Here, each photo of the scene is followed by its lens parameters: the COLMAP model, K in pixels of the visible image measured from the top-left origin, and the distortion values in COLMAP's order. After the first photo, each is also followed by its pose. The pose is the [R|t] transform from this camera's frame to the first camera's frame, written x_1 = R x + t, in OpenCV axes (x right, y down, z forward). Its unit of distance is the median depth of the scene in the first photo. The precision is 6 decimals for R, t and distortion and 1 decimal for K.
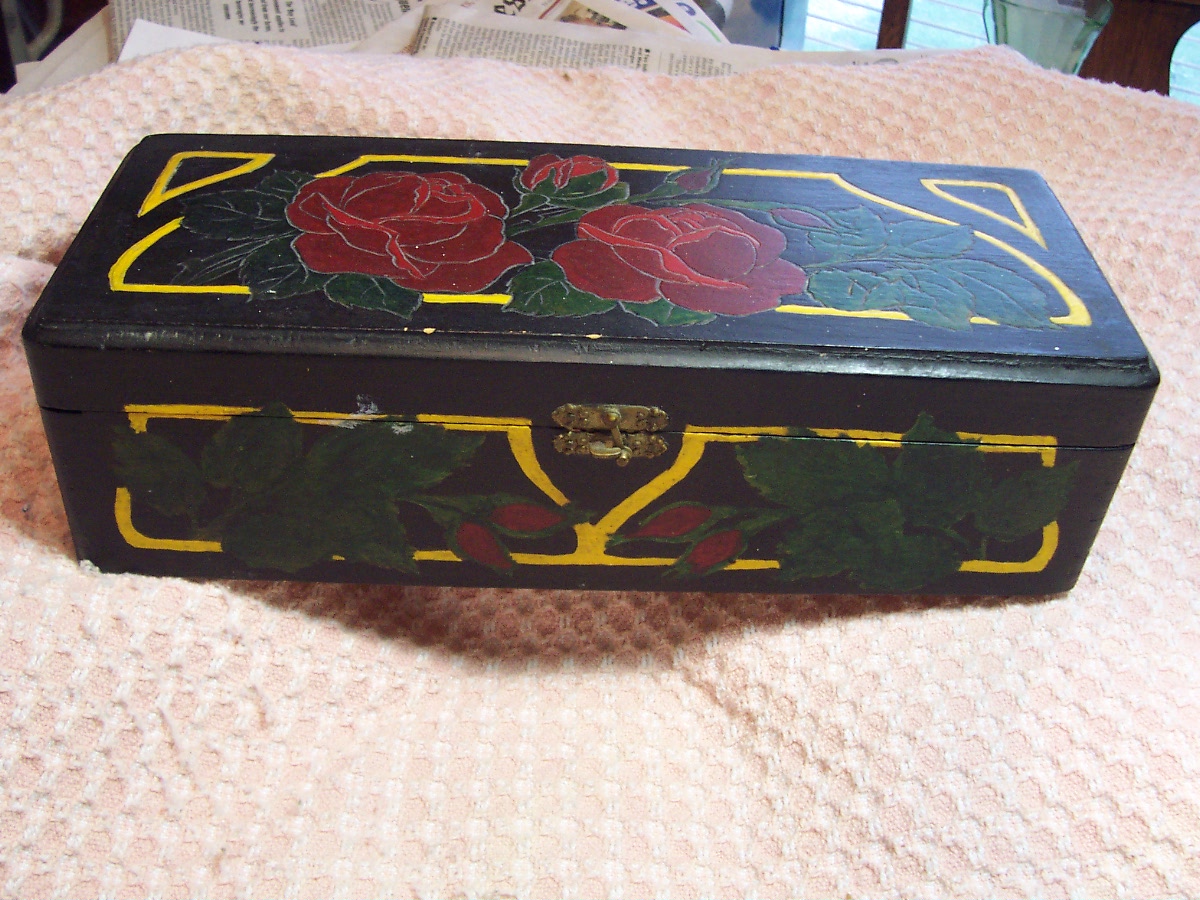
lens RADIAL K [[1286.1, 0, 599.5], [0, 1286.1, 452.7], [0, 0, 1]] dist [-0.184280, 0.000000]
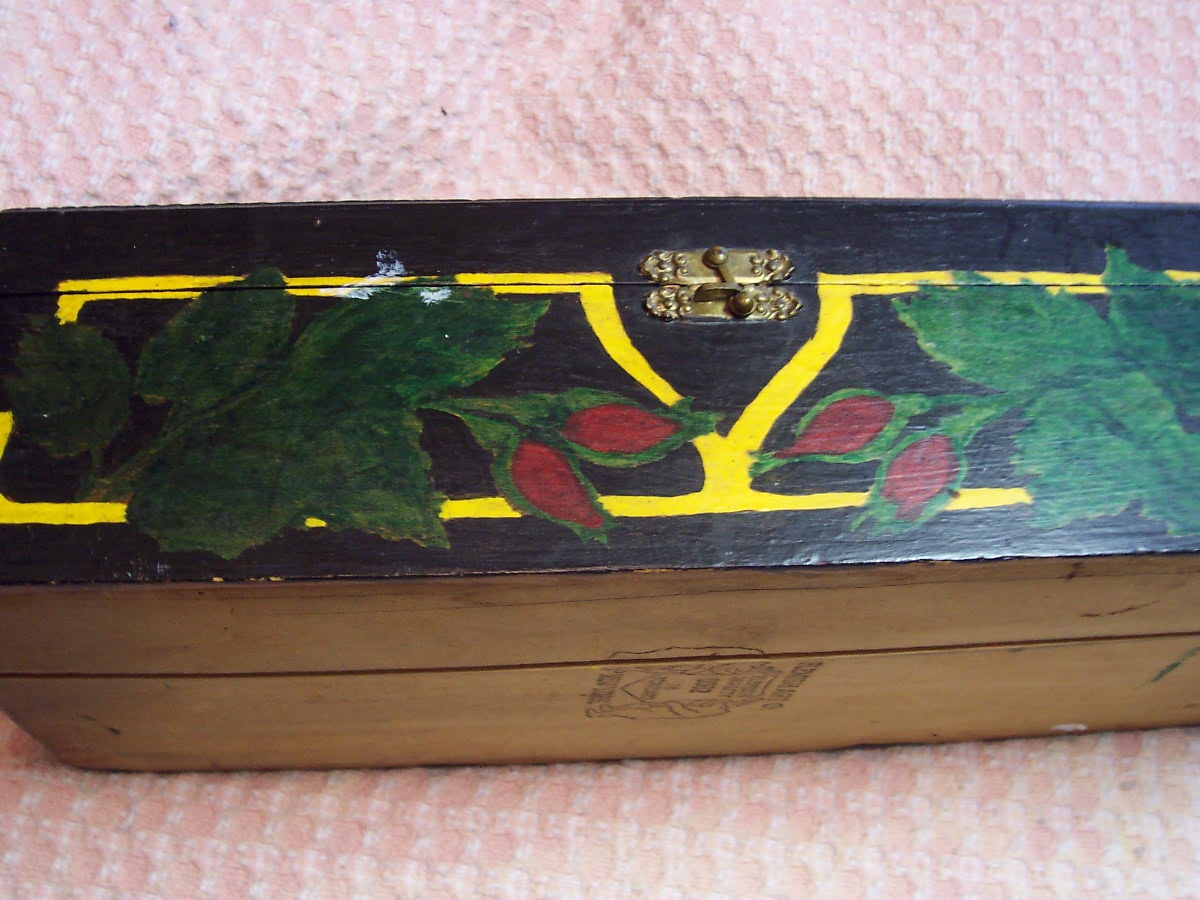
lens RADIAL K [[1286.1, 0, 601.8], [0, 1286.1, 445.1], [0, 0, 1]] dist [-0.184280, 0.000000]
pose [[0.997989, -0.035598, -0.052447, -0.022691], [0.041136, 0.993234, 0.108605, -0.008364], [0.048226, -0.110544, 0.992701, 0.251606]]
